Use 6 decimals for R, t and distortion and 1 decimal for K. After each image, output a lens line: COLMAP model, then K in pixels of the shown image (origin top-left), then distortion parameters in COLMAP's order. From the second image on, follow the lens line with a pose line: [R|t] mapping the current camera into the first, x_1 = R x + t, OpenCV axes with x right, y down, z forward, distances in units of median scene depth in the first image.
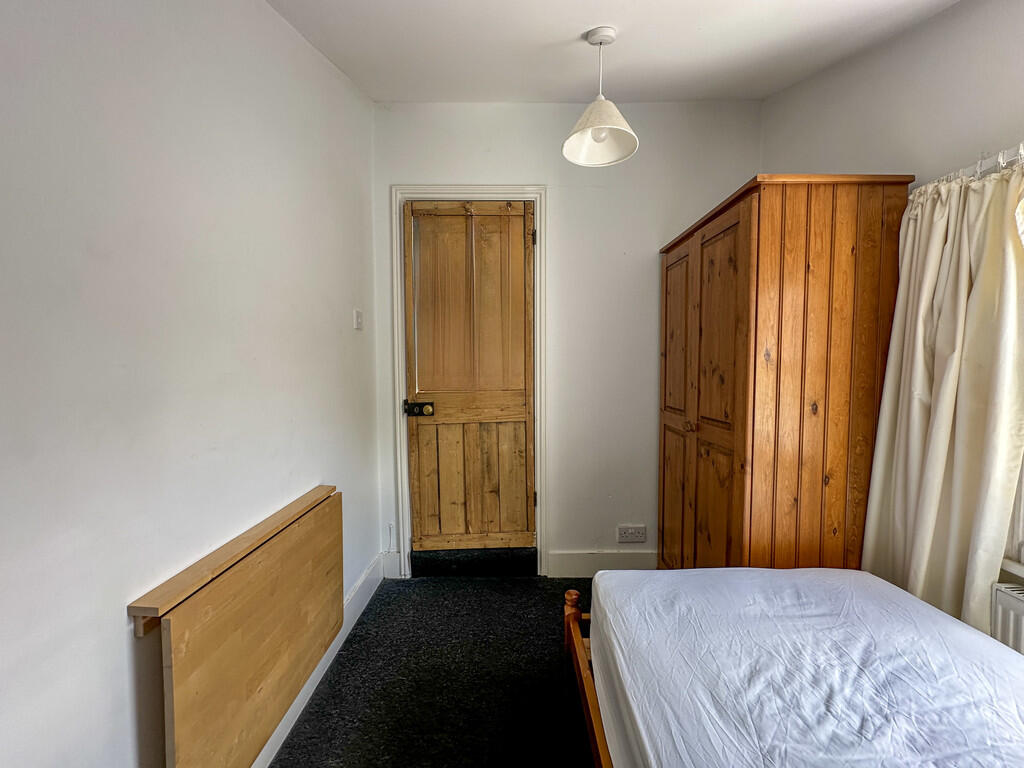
lens RADIAL K [[408.9, 0, 512.0], [0, 408.9, 384.0], [0, 0, 1]] dist [-0.000057, 0.000112]
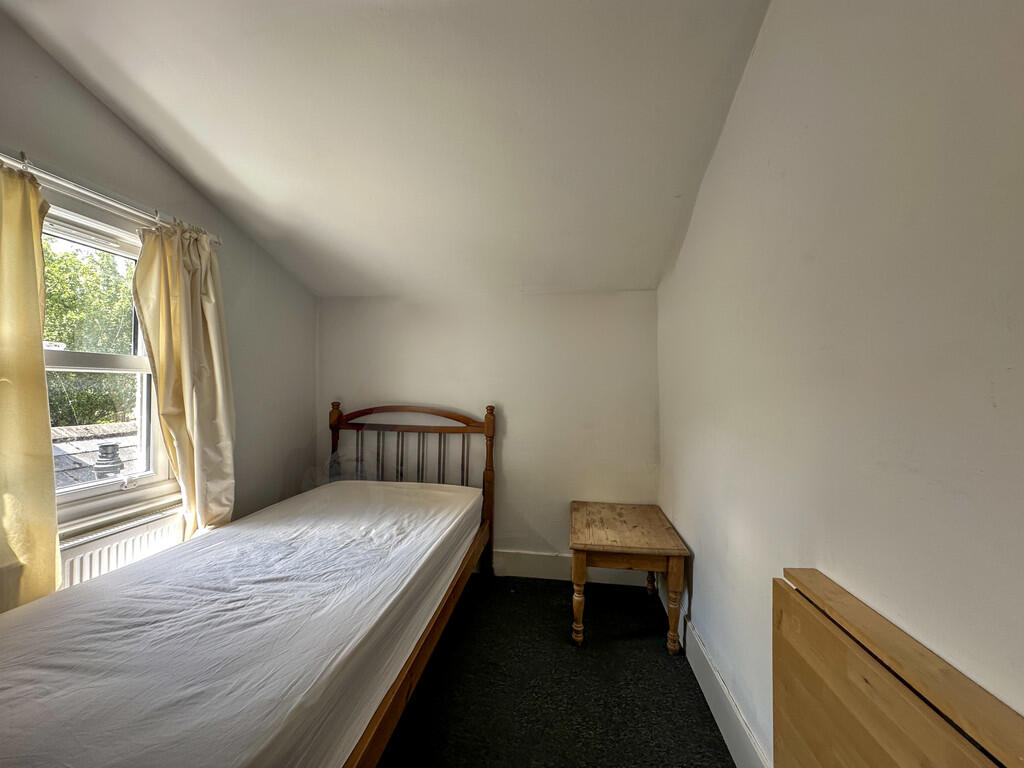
lens RADIAL K [[408.9, 0, 512.0], [0, 408.9, 384.0], [0, 0, 1]] dist [-0.000057, 0.000112]
pose [[-0.991765, -0.008707, 0.127774, -0.233771], [-0.003231, 0.999070, 0.042994, -0.000811], [-0.128030, 0.042227, -0.990871, 1.844848]]
